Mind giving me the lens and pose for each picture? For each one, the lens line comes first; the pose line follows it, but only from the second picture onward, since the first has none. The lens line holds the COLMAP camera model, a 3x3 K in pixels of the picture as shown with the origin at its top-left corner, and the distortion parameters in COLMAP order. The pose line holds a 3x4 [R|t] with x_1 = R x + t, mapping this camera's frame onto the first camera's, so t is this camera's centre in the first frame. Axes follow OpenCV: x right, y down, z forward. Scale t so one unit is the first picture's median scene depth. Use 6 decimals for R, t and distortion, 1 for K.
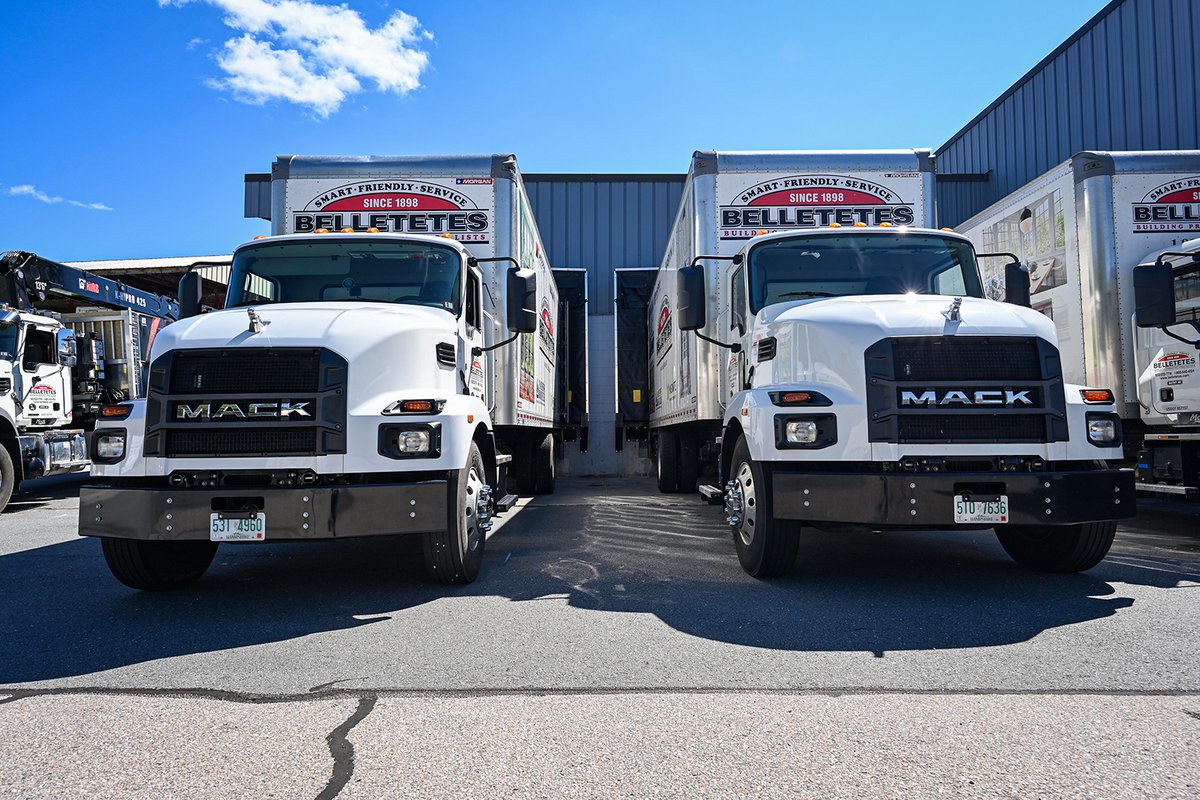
lens RADIAL K [[684.7, 0, 597.1], [0, 684.7, 400.5], [0, 0, 1]] dist [0.001846, -0.000503]
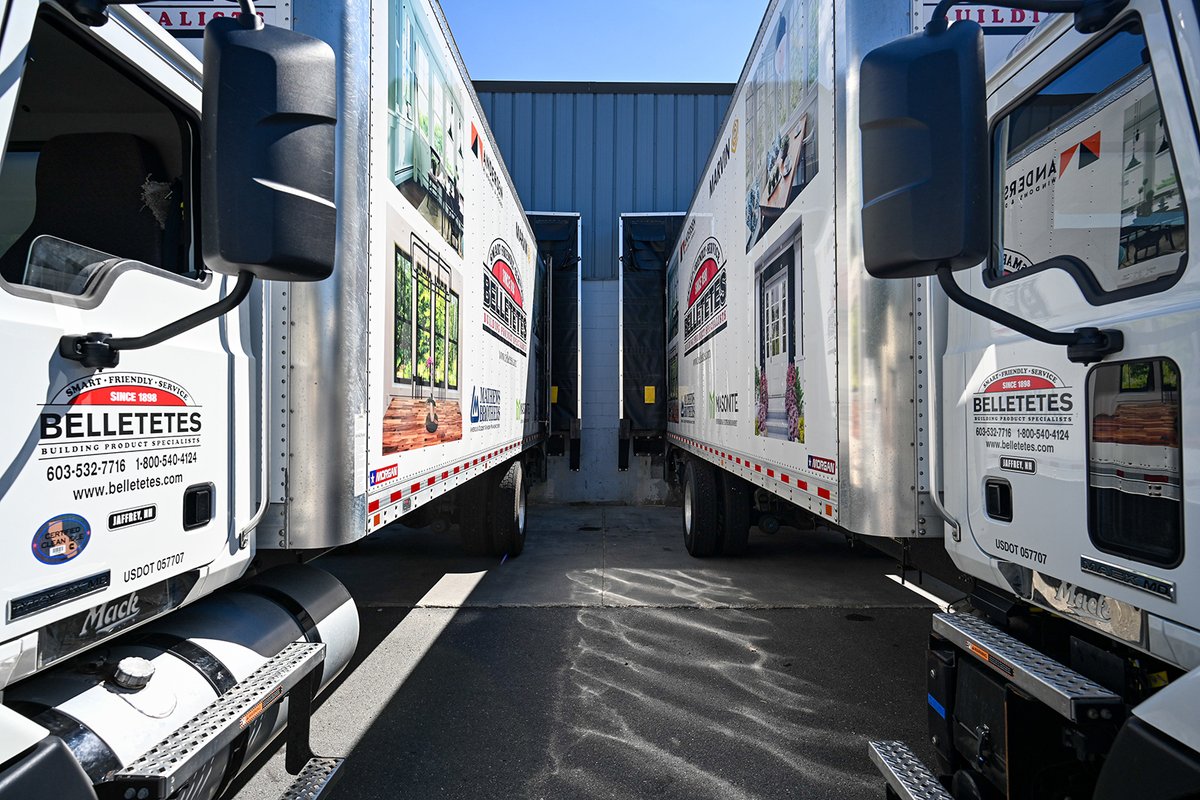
lens RADIAL K [[684.7, 0, 603.8], [0, 684.7, 401.5], [0, 0, 1]] dist [0.001846, -0.000503]
pose [[0.999931, 0.008704, 0.007838, 0.005284], [-0.008987, 0.999279, 0.036877, -0.025311], [-0.007511, -0.036945, 0.999289, 0.295250]]
